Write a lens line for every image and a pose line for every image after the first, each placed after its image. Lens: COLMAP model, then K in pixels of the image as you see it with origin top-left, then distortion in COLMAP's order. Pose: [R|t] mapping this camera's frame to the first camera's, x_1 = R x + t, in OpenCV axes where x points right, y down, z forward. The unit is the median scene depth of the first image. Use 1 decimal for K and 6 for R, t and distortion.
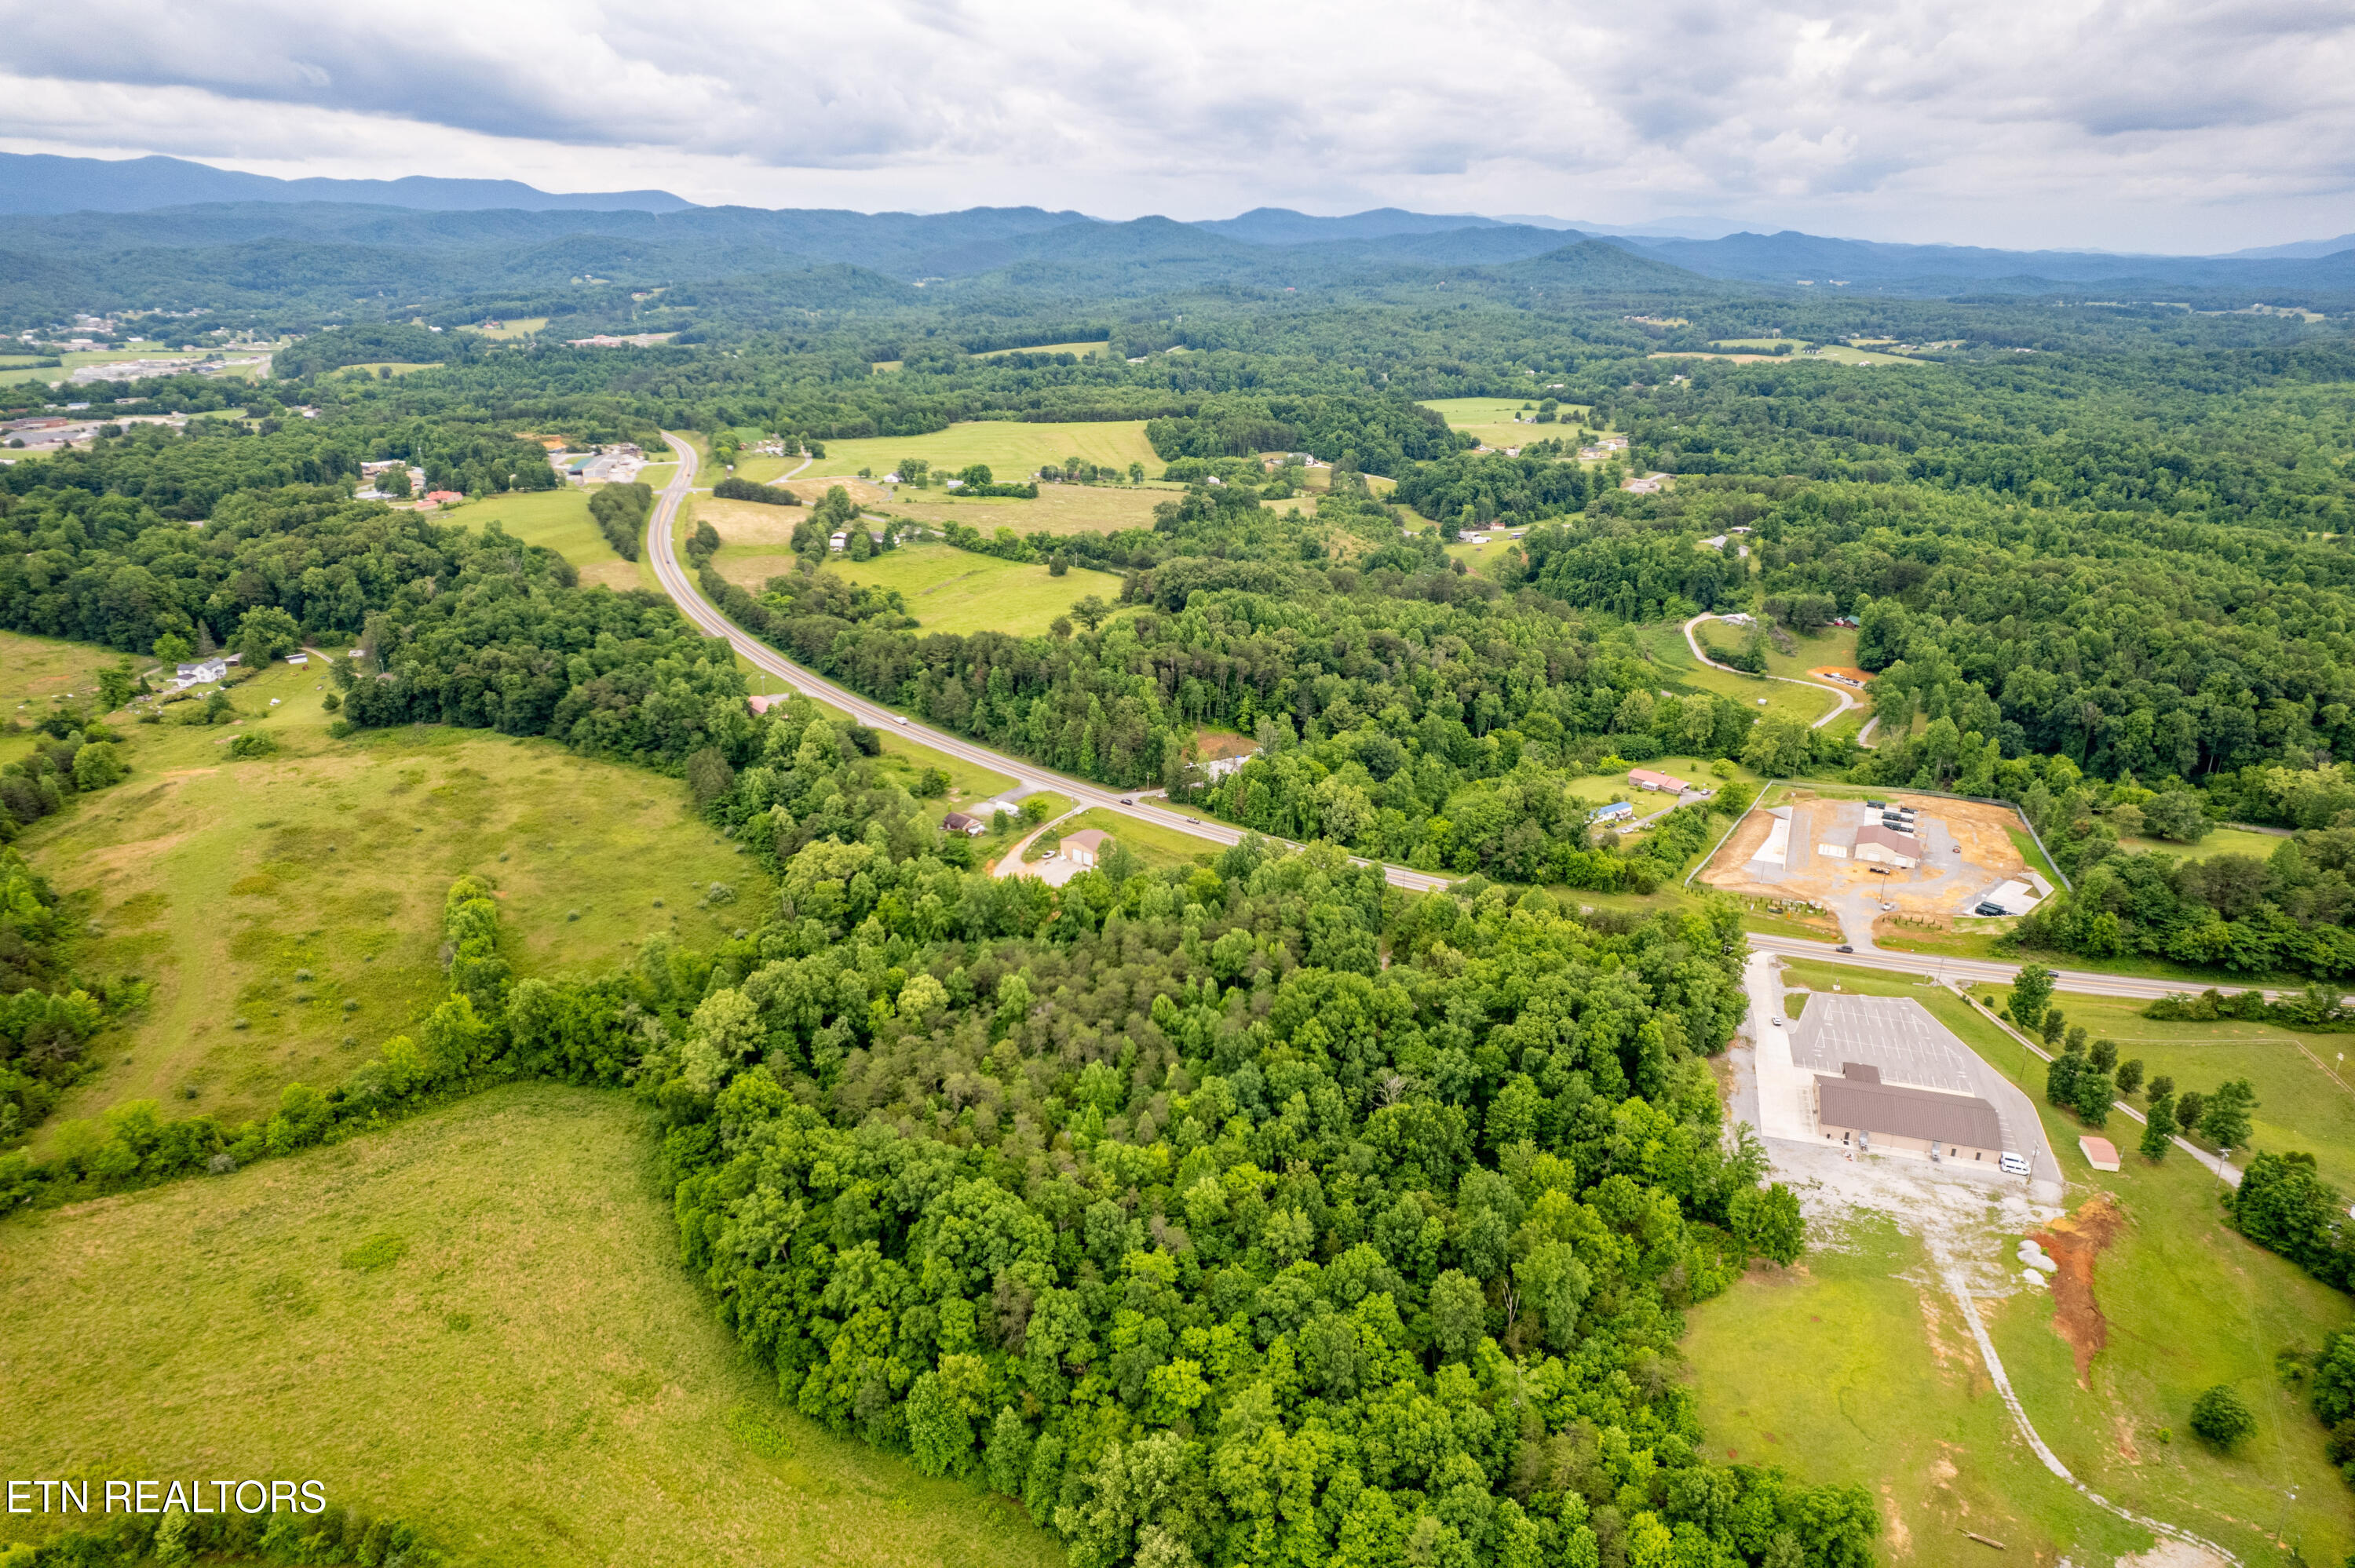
lens RADIAL K [[1508.5, 0, 1179.1], [0, 1508.5, 786.6], [0, 0, 1]] dist [-0.078271, 0.068585]
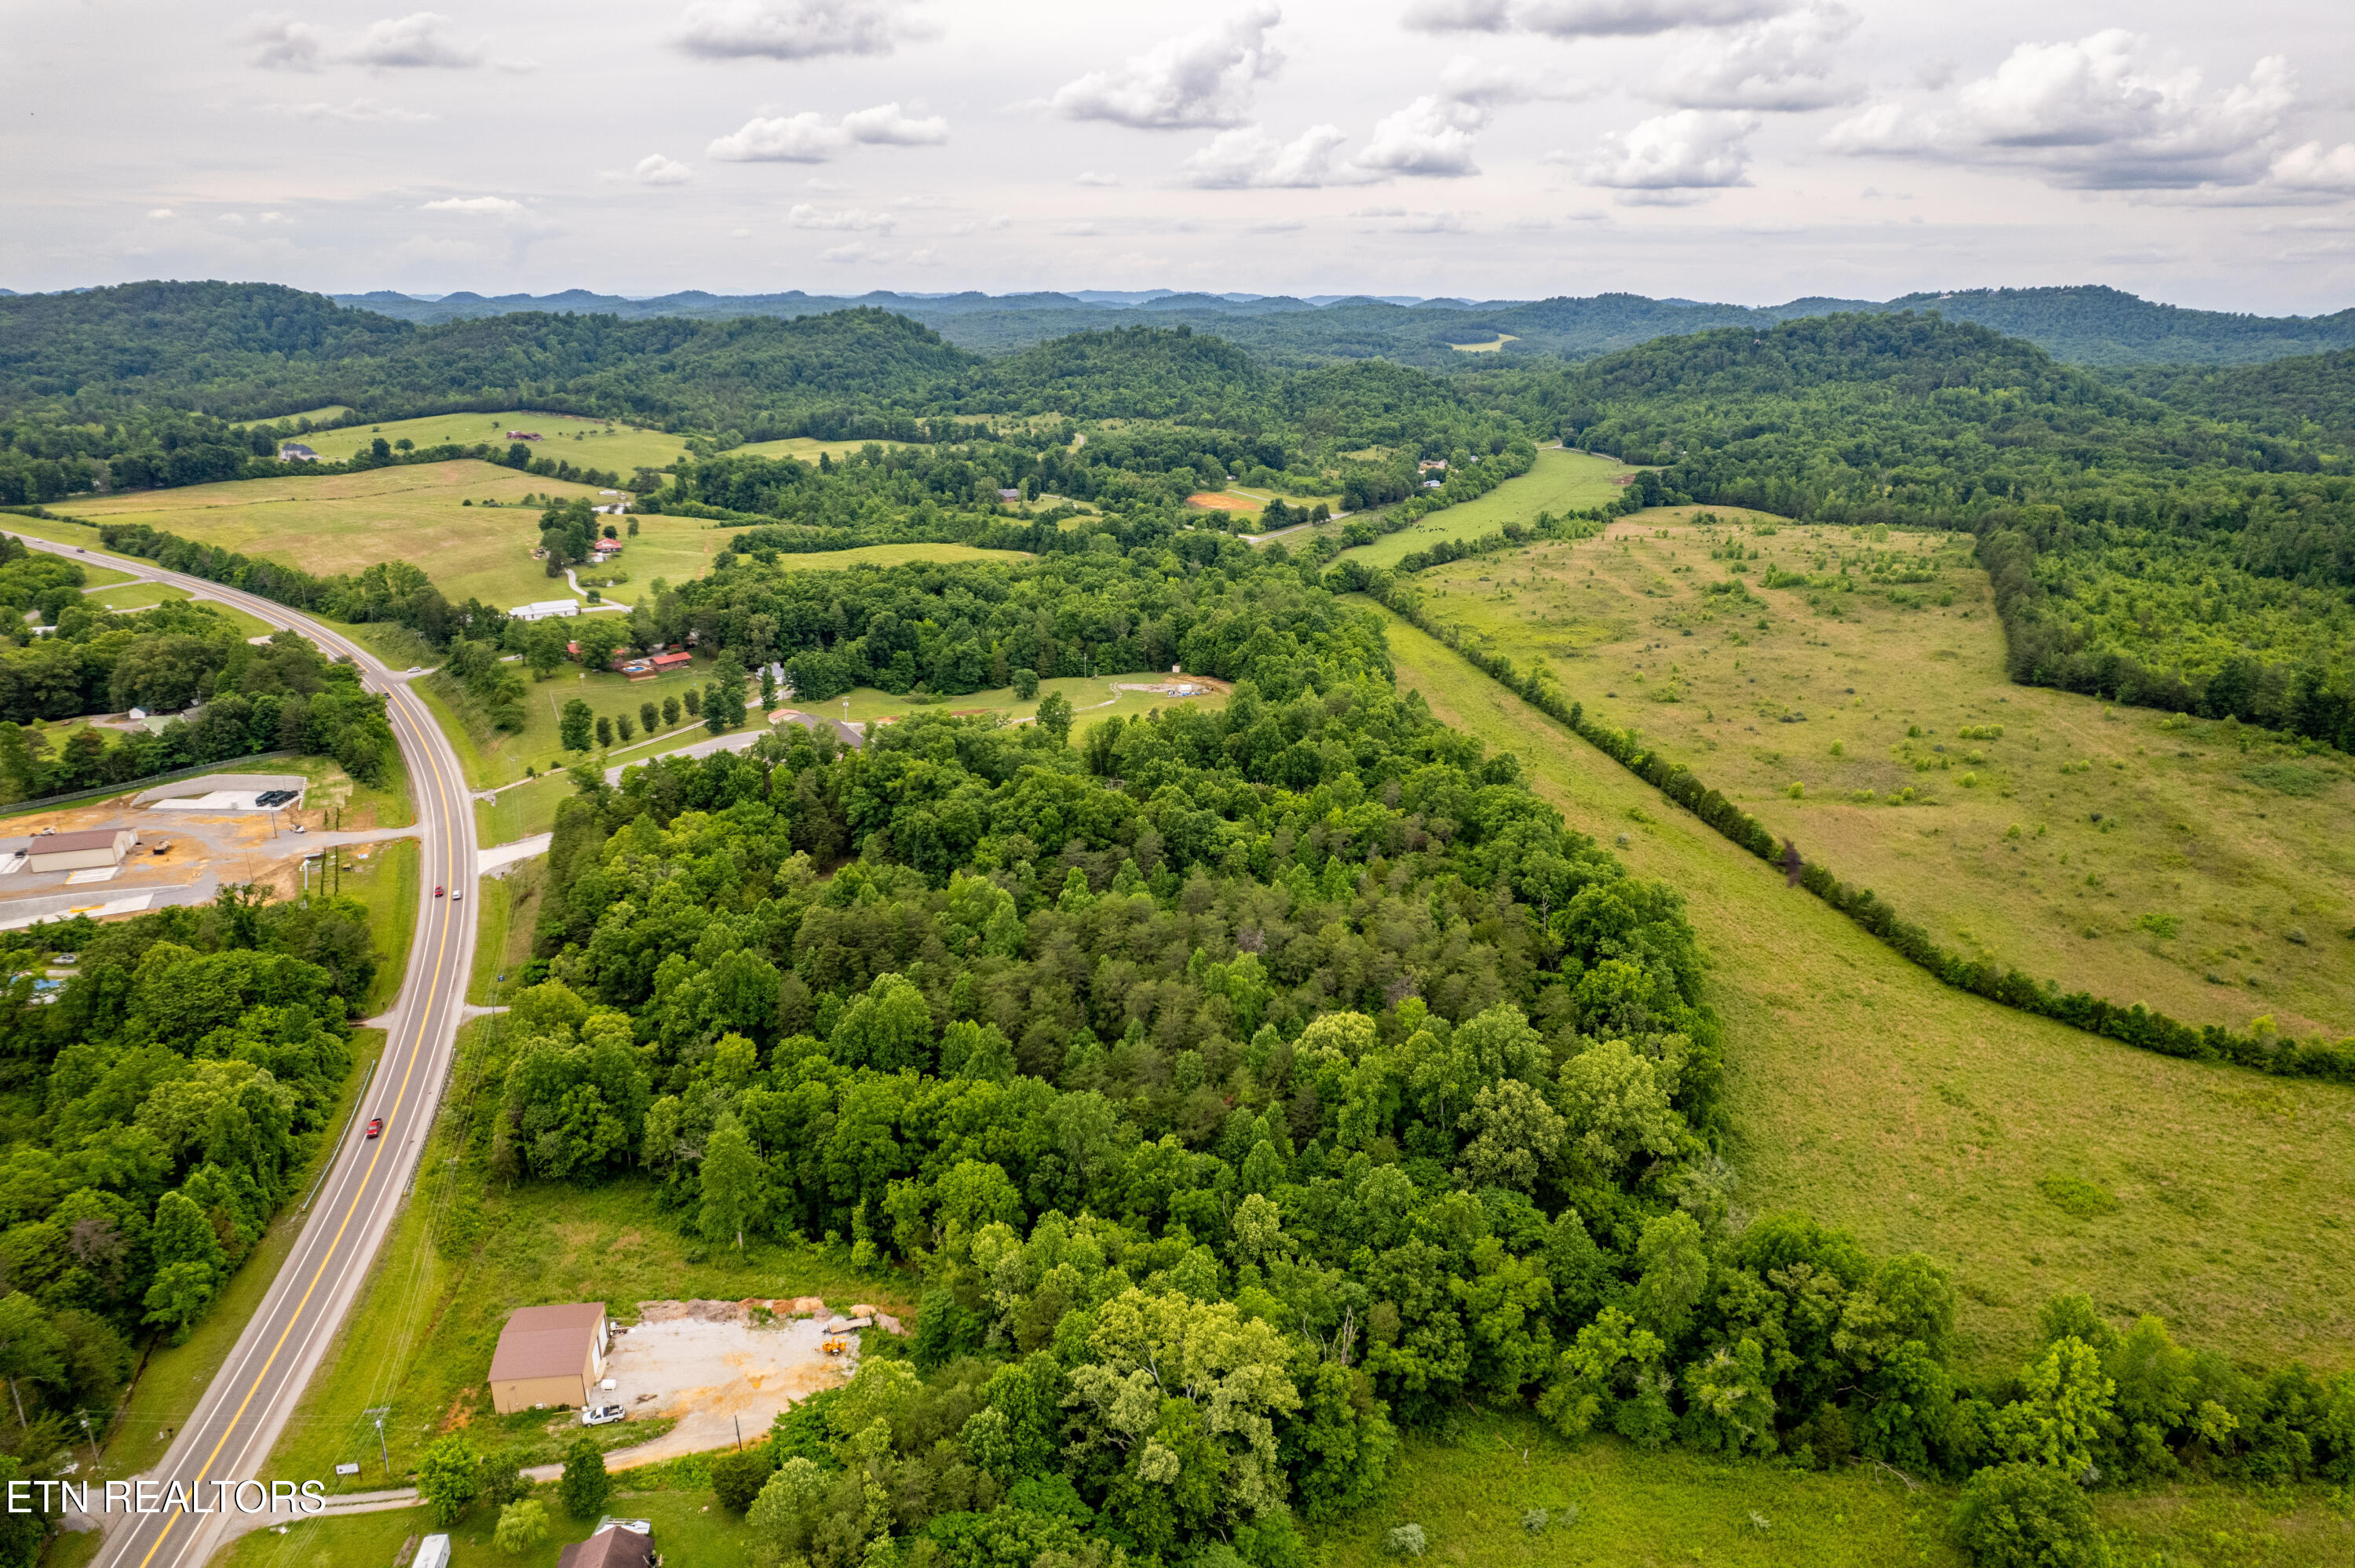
lens RADIAL K [[1508.5, 0, 1176.7], [0, 1508.5, 784.9], [0, 0, 1]] dist [-0.078271, 0.068585]
pose [[-0.726022, -0.229251, 0.648333, -0.254288], [0.225502, 0.811294, 0.539399, -0.164295], [-0.649646, 0.537816, -0.537320, 0.634240]]
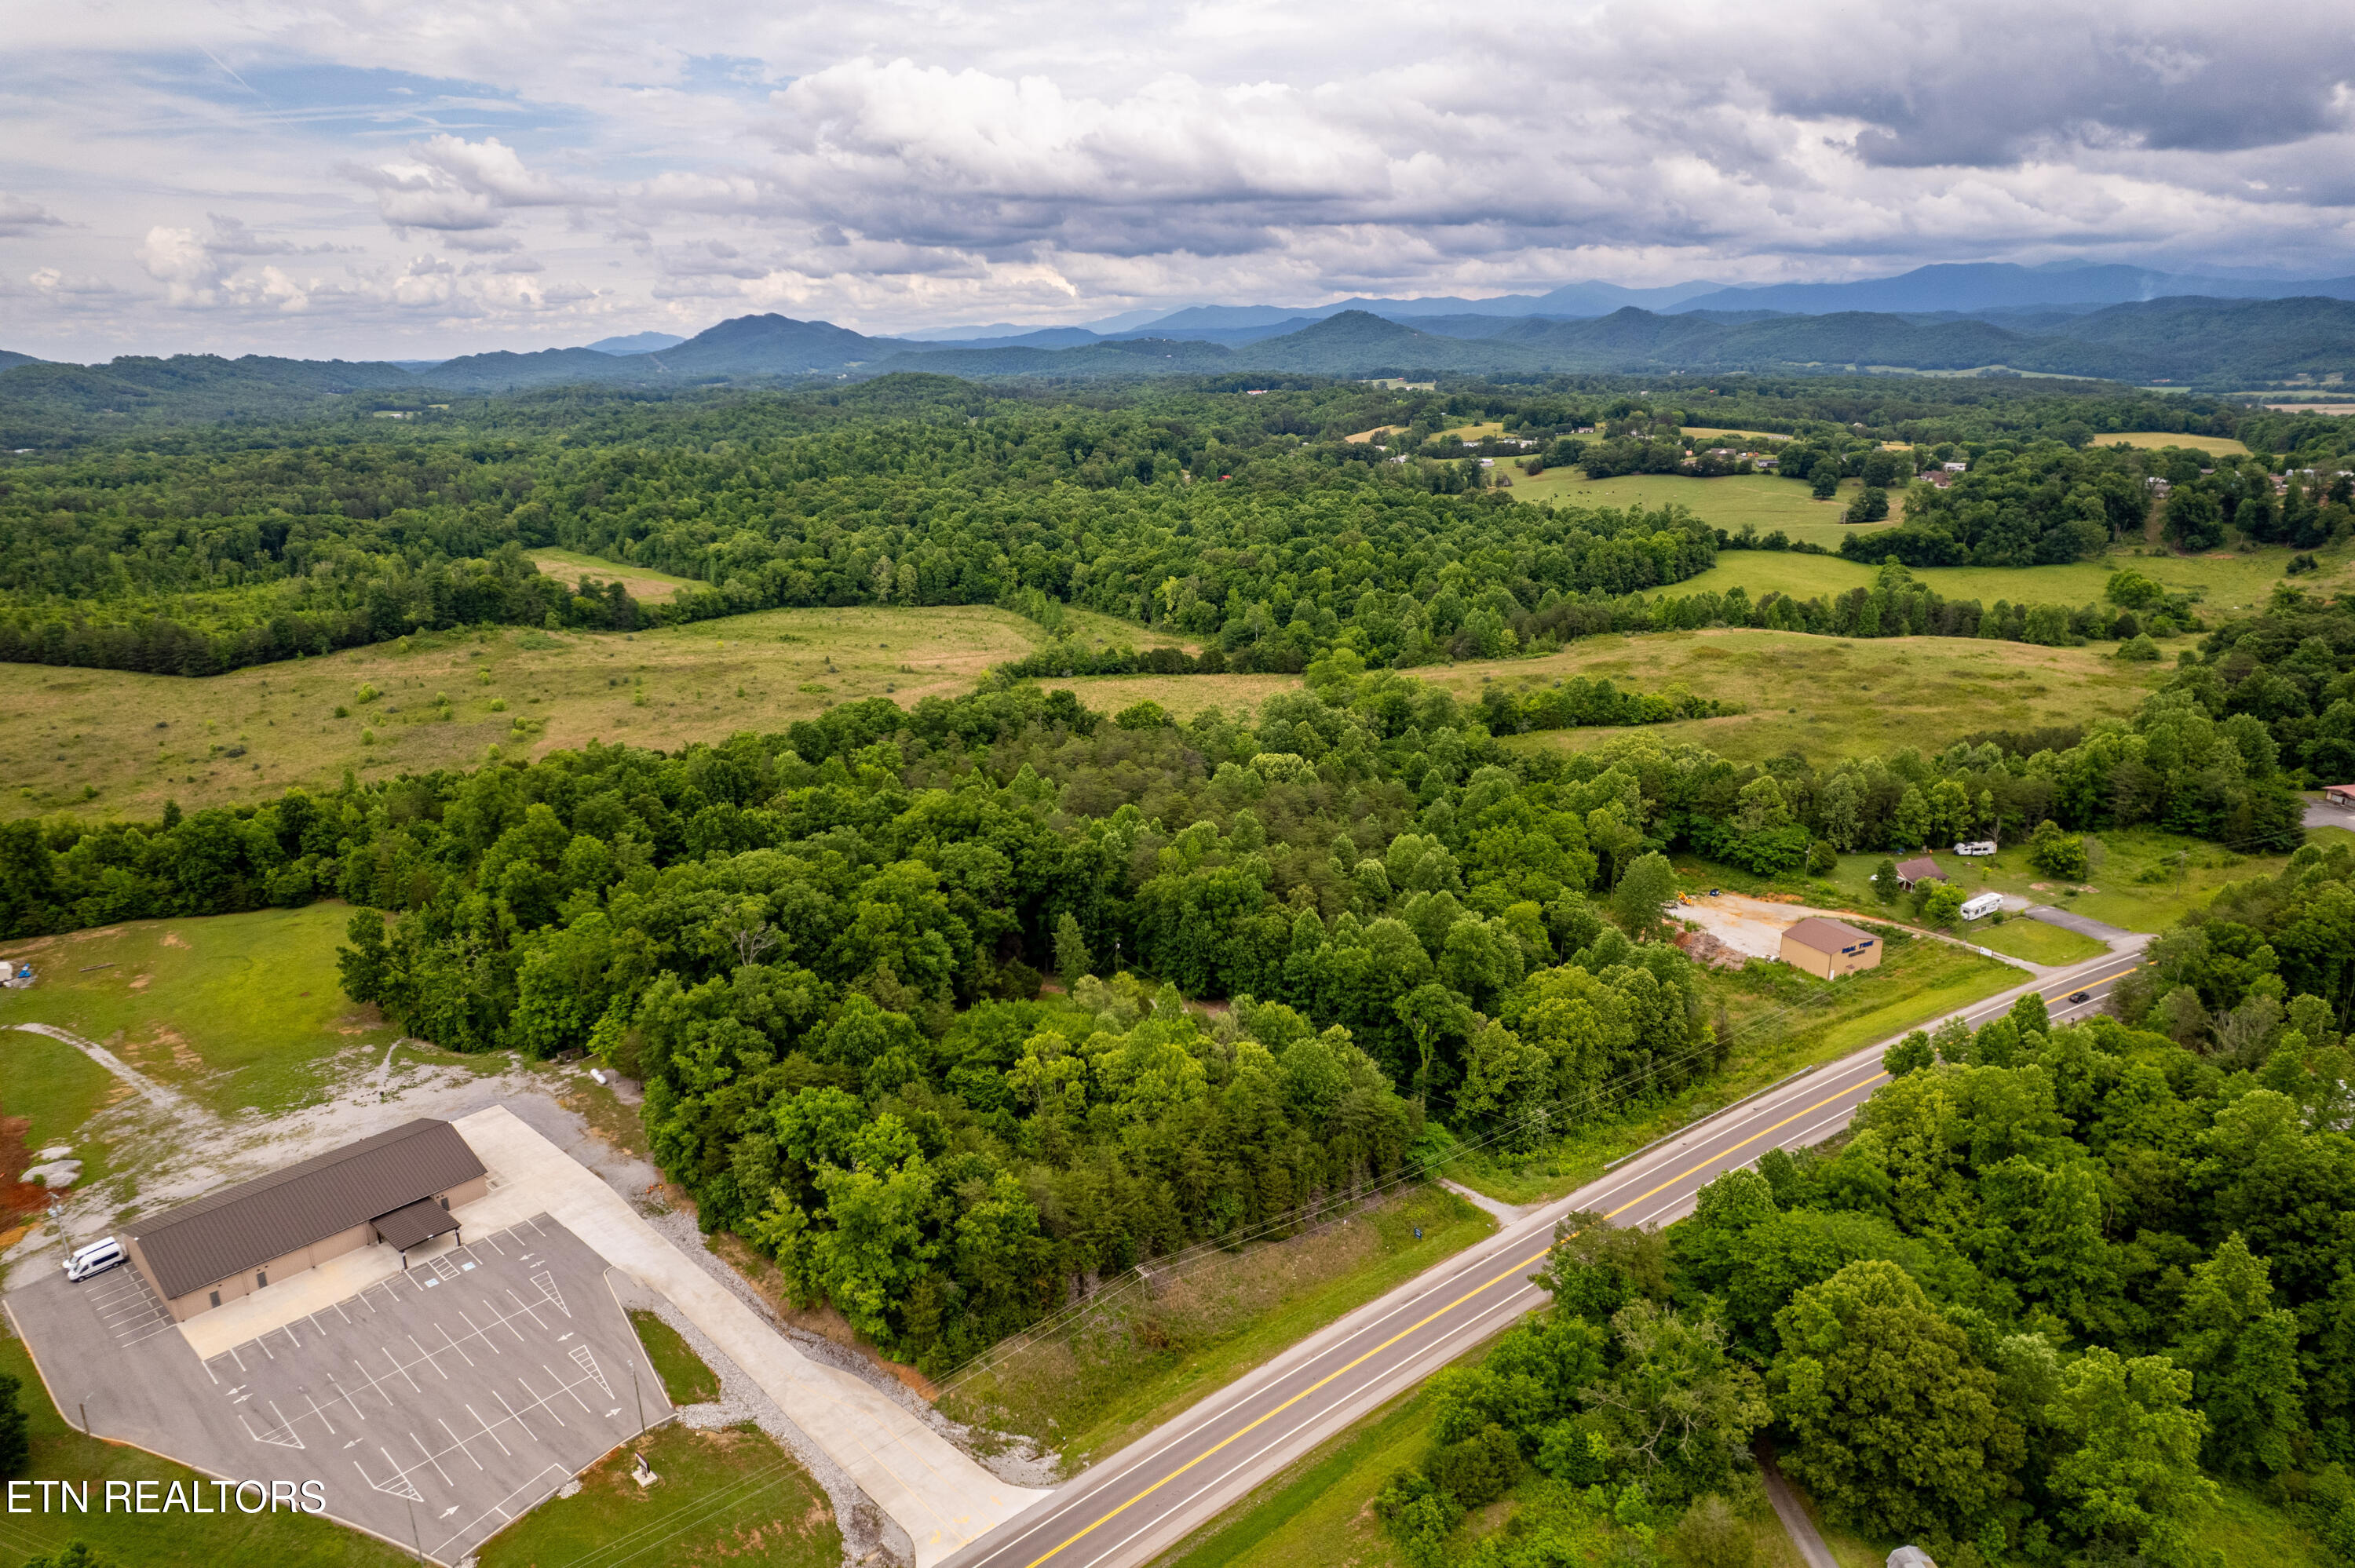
lens RADIAL K [[1508.5, 0, 1173.5], [0, 1508.5, 782.7], [0, 0, 1]] dist [-0.078271, 0.068585]
pose [[-0.424664, 0.256139, -0.868363, 0.332149], [-0.306977, 0.861589, 0.404264, -0.106038], [0.851719, 0.438244, -0.287257, 0.570793]]
